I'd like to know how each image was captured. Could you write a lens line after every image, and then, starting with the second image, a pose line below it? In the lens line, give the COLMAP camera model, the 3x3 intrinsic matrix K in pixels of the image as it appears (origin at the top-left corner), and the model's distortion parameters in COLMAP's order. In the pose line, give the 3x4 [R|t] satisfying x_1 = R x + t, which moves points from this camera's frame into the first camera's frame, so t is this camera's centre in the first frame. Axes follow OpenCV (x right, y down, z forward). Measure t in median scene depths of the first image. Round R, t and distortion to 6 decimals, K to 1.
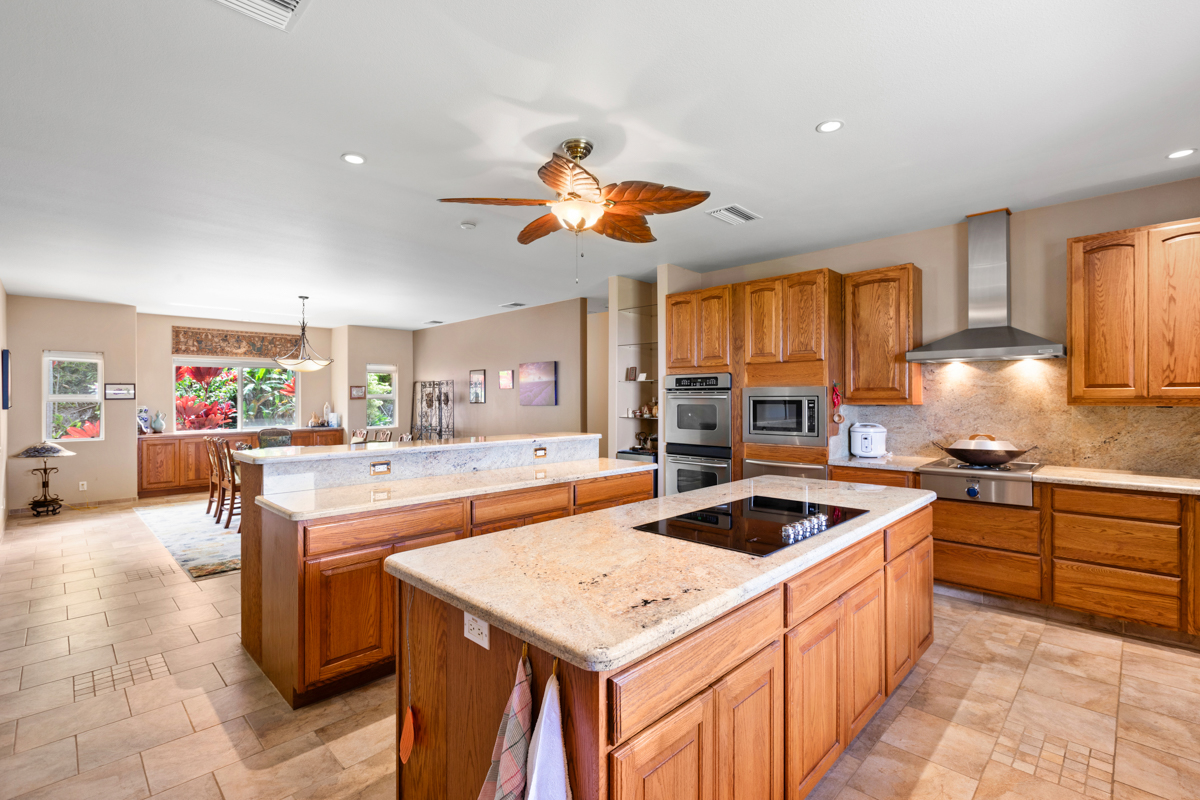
lens RADIAL K [[547.5, 0, 602.5], [0, 547.5, 397.4], [0, 0, 1]] dist [0.002073, 0.000140]
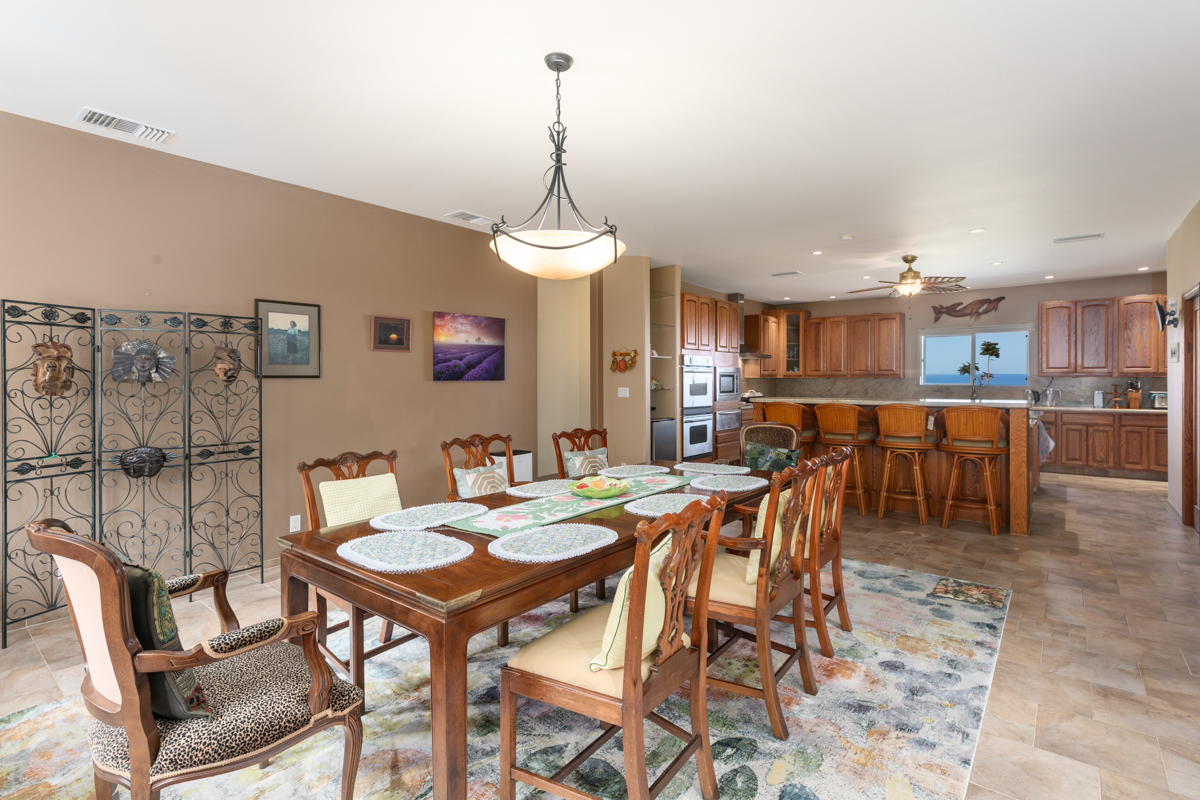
lens RADIAL K [[576.6, 0, 604.5], [0, 576.6, 388.0], [0, 0, 1]] dist [-0.004437, -0.001862]
pose [[-0.111346, -0.008061, 0.993749, -1.324883], [0.002463, 0.999962, 0.008388, 0.028708], [-0.993779, 0.003381, -0.111322, 1.481187]]
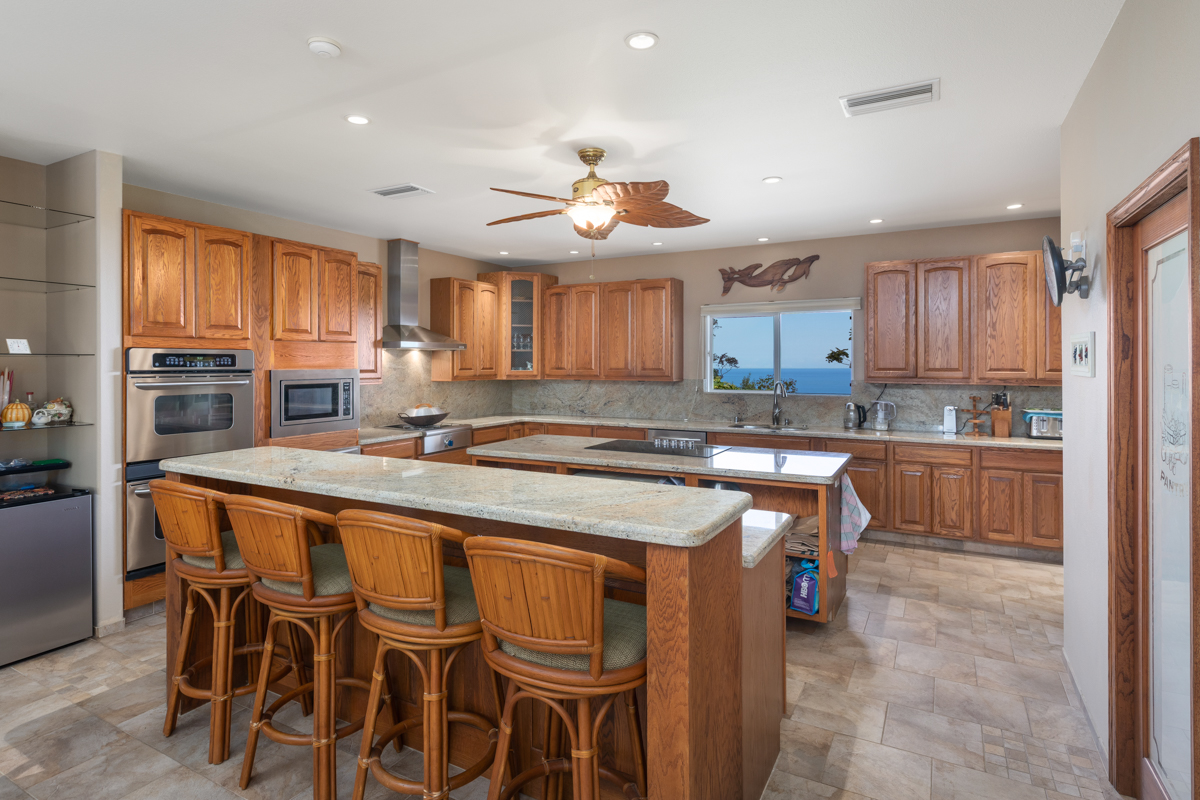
lens RADIAL K [[608.9, 0, 593.1], [0, 608.9, 367.8], [0, 0, 1]] dist [-0.002270, -0.001847]
pose [[-0.263869, -0.003457, 0.964552, -0.702410], [0.001885, 0.999990, 0.004100, -0.022414], [-0.964557, 0.002900, -0.263860, 0.763859]]
